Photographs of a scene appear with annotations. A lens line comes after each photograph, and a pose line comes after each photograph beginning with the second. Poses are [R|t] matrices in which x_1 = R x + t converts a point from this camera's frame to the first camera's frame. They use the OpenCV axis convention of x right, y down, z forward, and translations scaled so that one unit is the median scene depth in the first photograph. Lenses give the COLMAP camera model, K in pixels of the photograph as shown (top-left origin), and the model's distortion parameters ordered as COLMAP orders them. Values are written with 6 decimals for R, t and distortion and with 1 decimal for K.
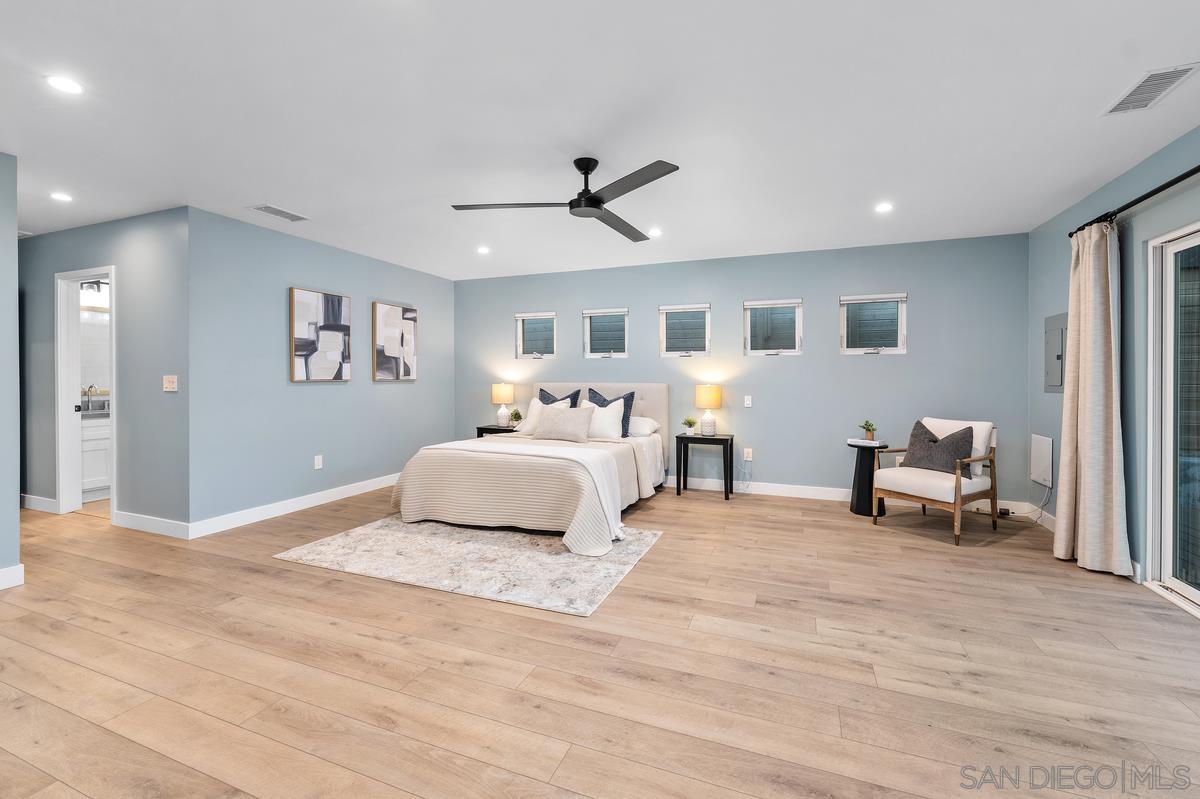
lens RADIAL K [[511.2, 0, 598.5], [0, 511.2, 384.2], [0, 0, 1]] dist [-0.001268, 0.000251]
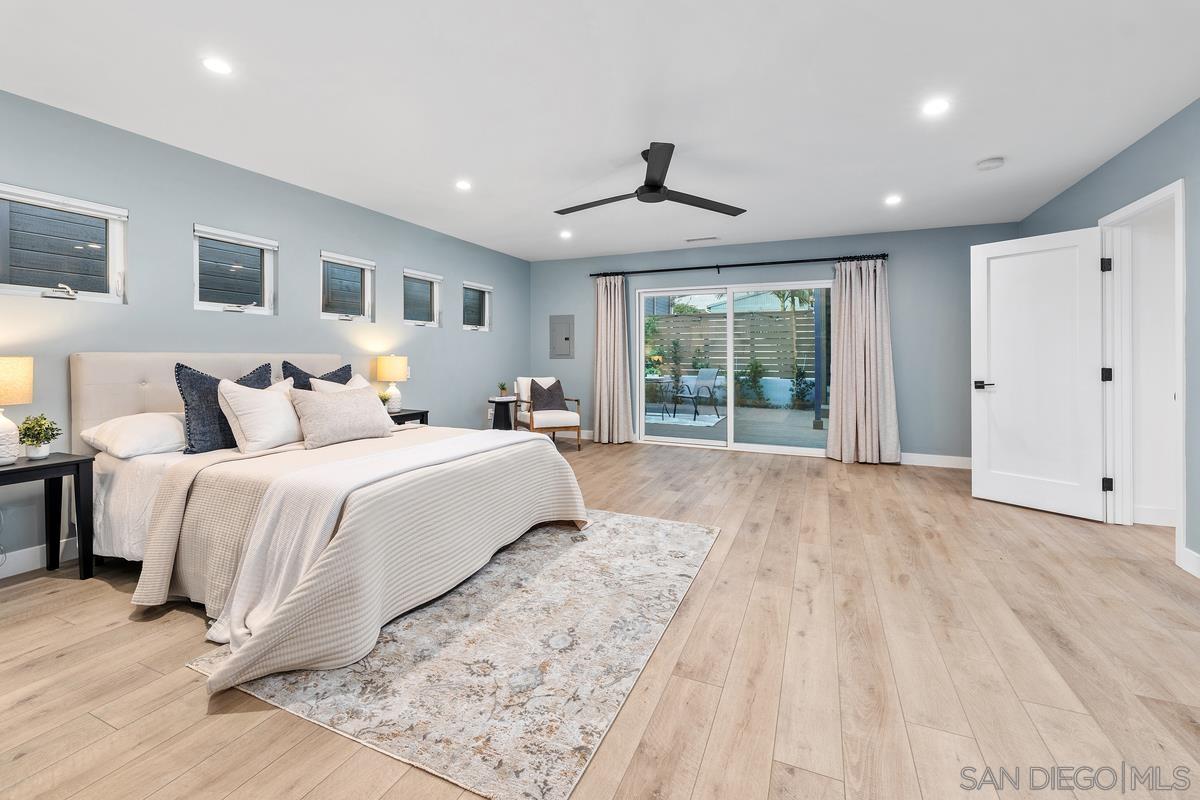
lens RADIAL K [[502.3, 0, 599.3], [0, 502.3, 351.1], [0, 0, 1]] dist [0.014964, -0.000237]
pose [[0.038343, 0.007547, 0.999236, -0.791239], [0.009157, 0.999927, -0.007903, 0.005356], [-0.999223, 0.009453, 0.038271, 0.752026]]
